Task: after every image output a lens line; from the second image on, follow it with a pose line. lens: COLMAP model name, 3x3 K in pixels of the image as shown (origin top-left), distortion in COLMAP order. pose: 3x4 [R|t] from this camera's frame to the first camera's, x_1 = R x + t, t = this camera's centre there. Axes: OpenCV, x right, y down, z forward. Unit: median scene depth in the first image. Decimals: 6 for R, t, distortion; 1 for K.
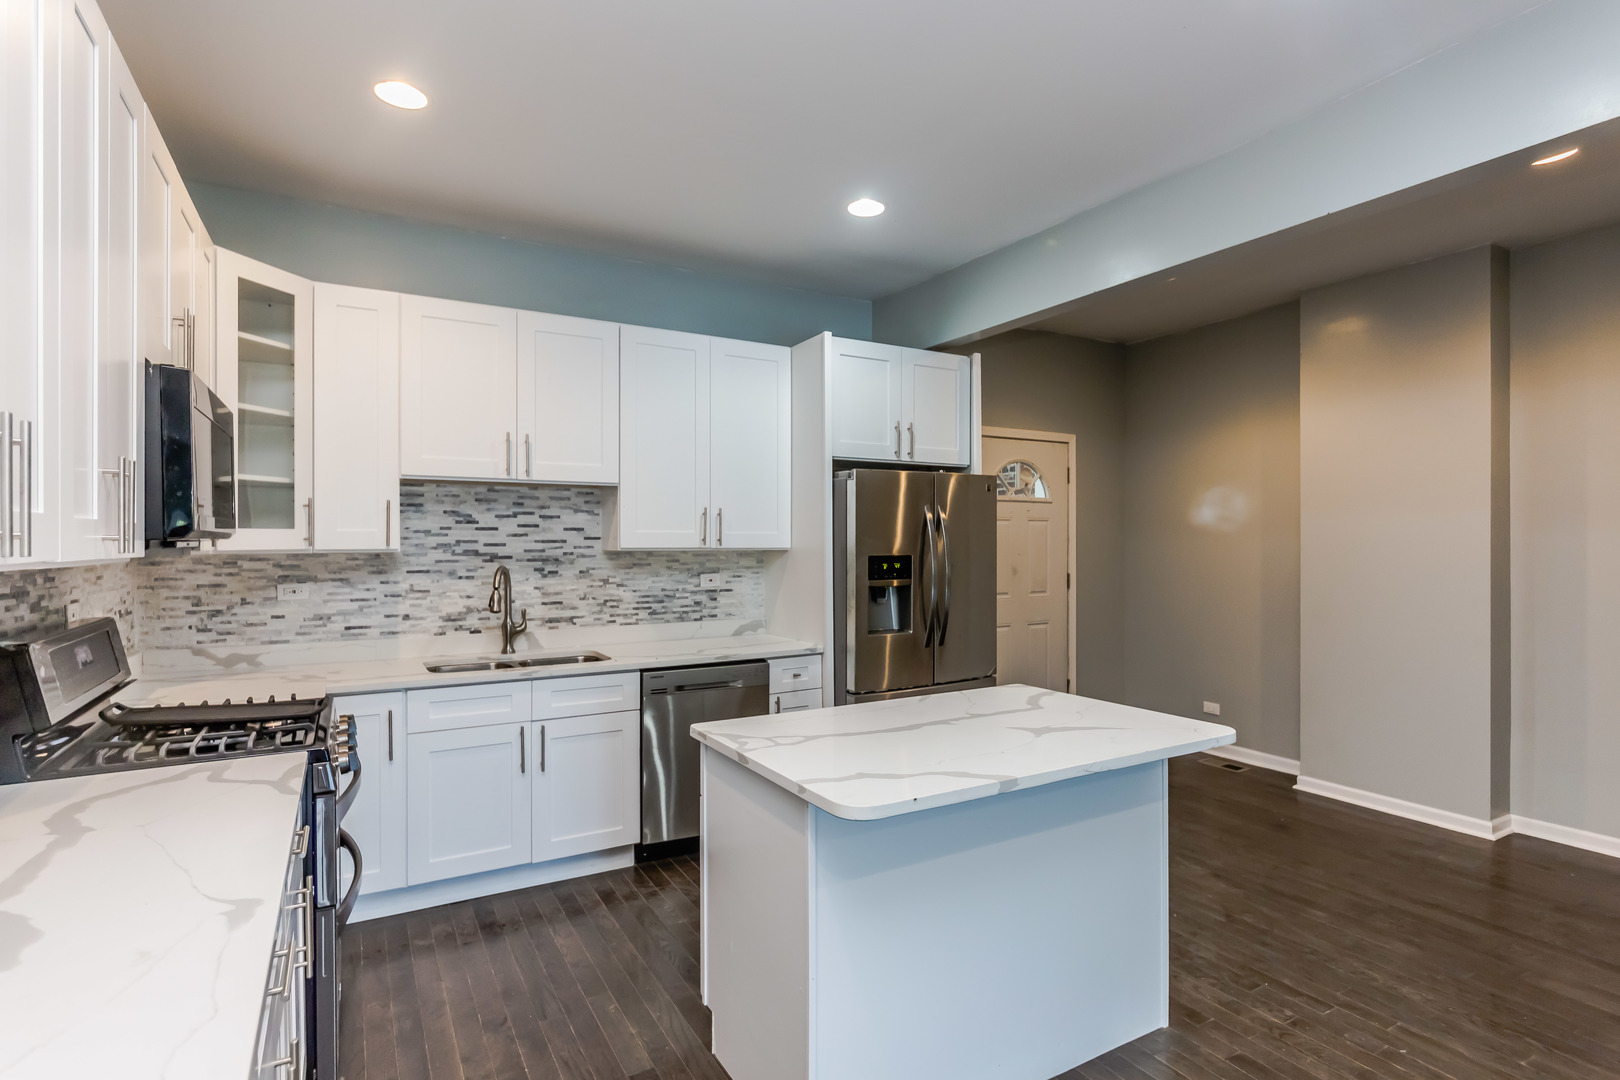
lens RADIAL K [[829.1, 0, 818.2], [0, 829.1, 539.3], [0, 0, 1]] dist [-0.002650, -0.004692]
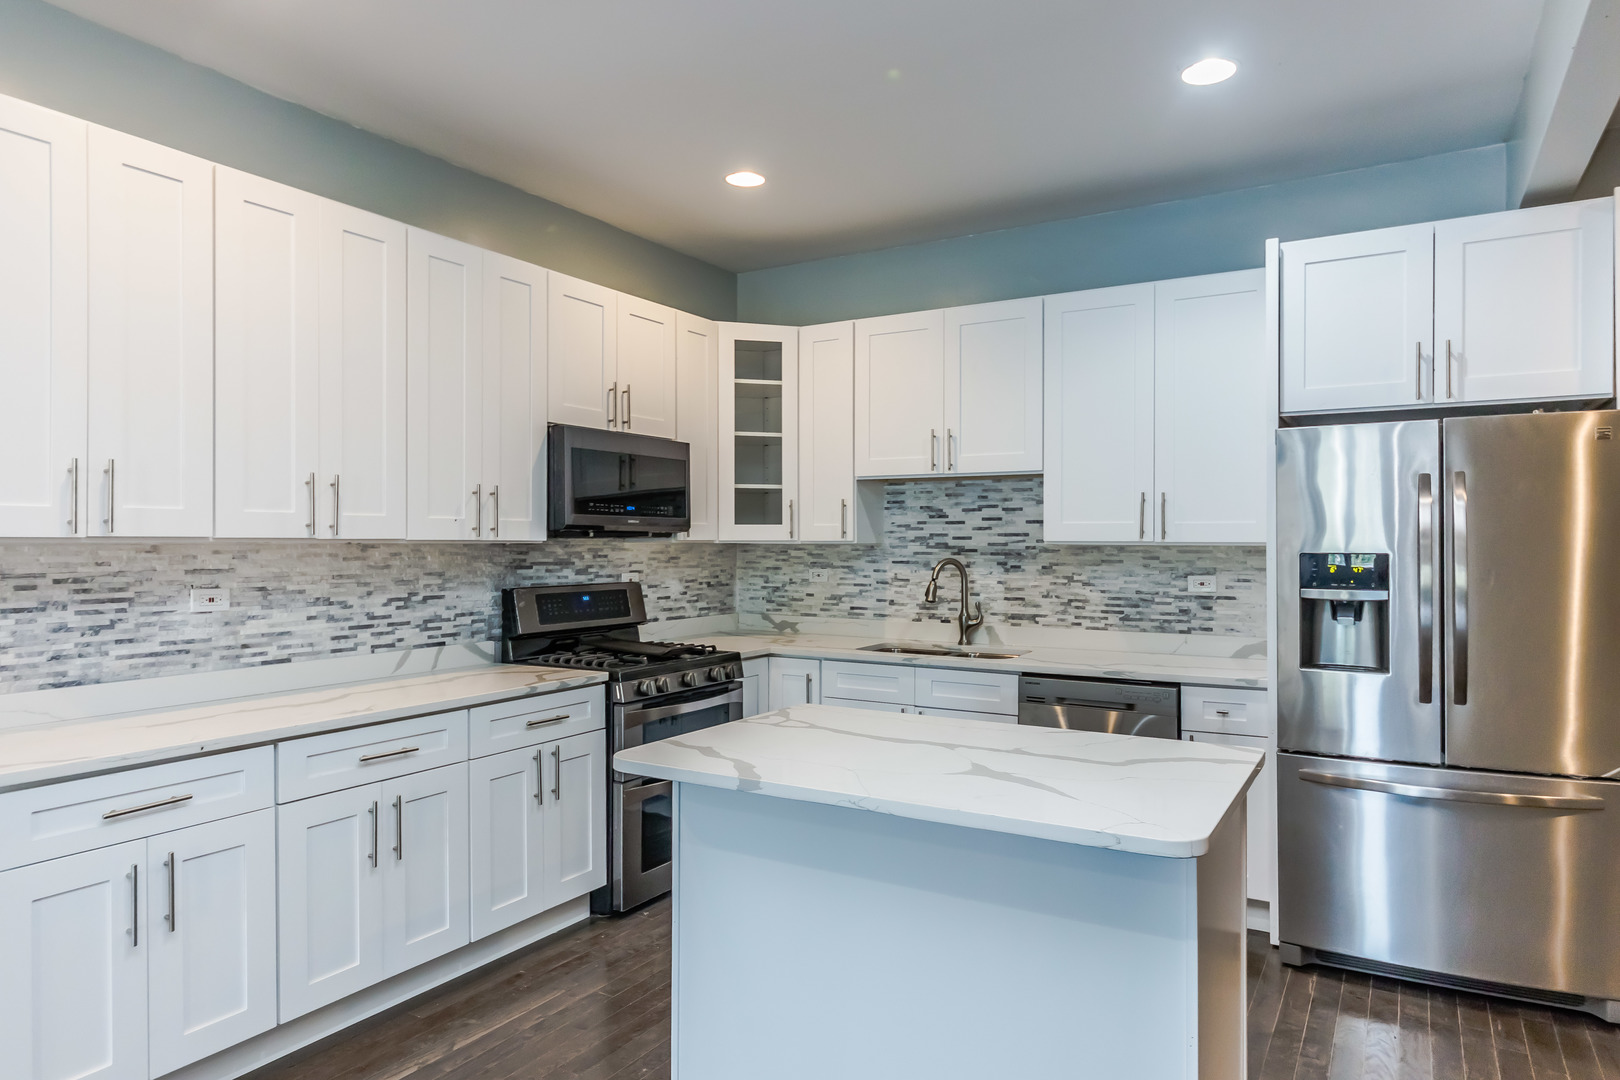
lens RADIAL K [[980.6, 0, 803.2], [0, 980.6, 543.4], [0, 0, 1]] dist [0.010386, -0.004101]
pose [[0.472153, 0.002754, -0.881512, 0.590446], [-0.001533, 0.999996, 0.002303, 0.010644], [0.881515, 0.000264, 0.472155, 0.255126]]
